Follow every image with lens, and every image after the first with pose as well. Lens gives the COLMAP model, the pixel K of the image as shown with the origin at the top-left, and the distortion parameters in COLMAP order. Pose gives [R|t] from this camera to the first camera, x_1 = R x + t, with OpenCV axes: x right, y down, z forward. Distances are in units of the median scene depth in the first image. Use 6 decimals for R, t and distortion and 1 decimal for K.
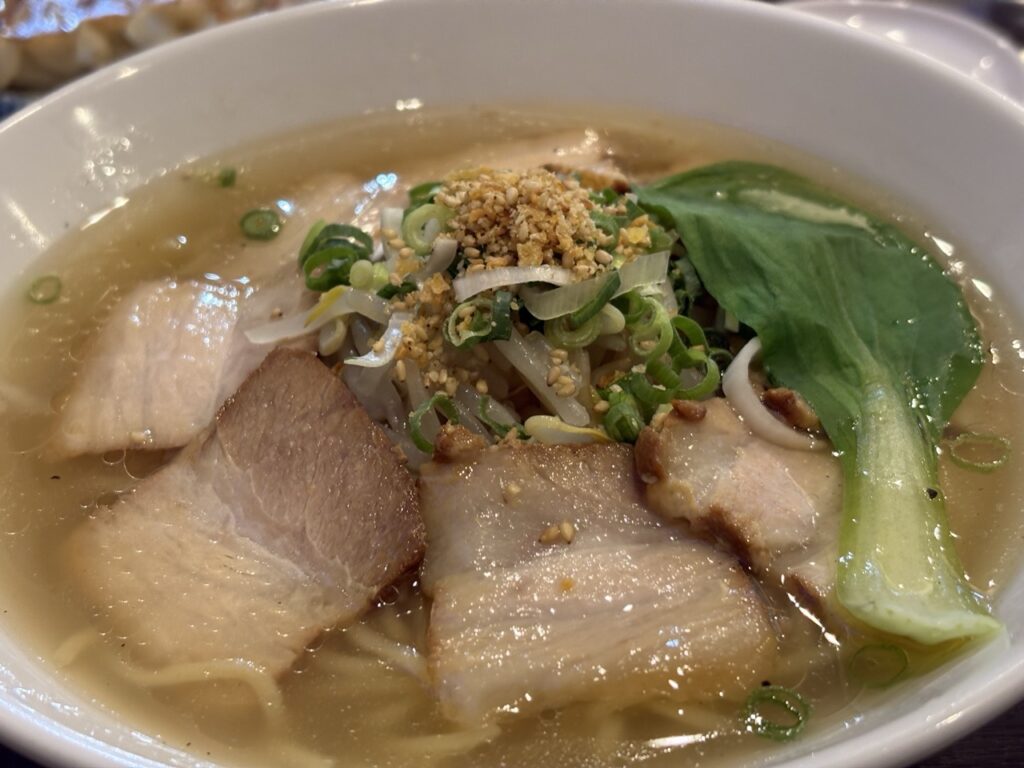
lens RADIAL K [[1576.0, 0, 512.0], [0, 1576.0, 384.0], [0, 0, 1]] dist [0.189491, -0.075882]
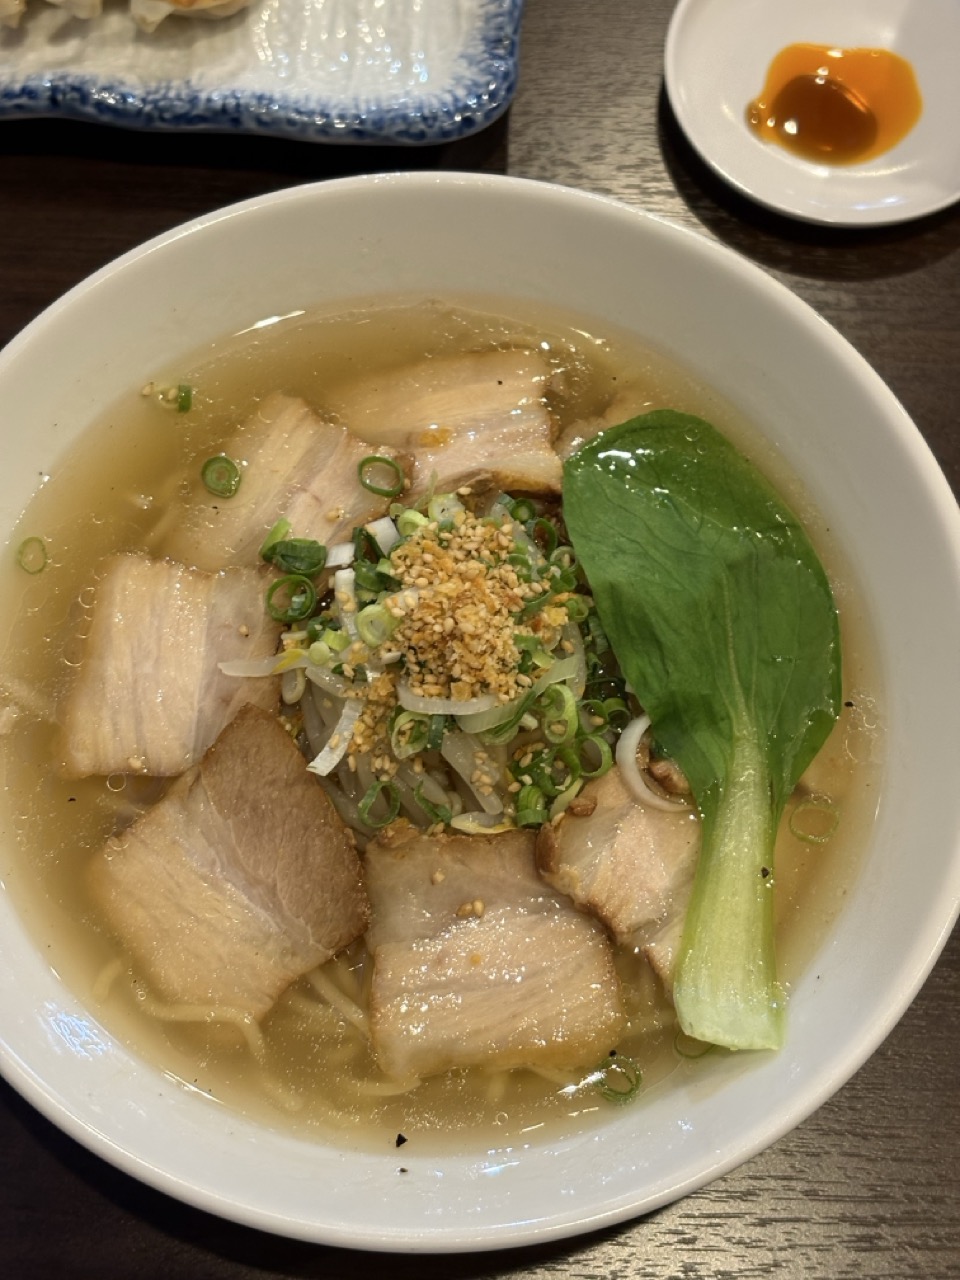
lens RADIAL K [[1970.0, 0, 480.0], [0, 1970.0, 640.0], [0, 0, 1]] dist [0.189491, -0.075882]
pose [[0.998800, 0.042455, 0.024435, -0.012341], [-0.048983, 0.861044, 0.506166, -0.869151], [0.000449, -0.506755, 0.862090, -0.274388]]
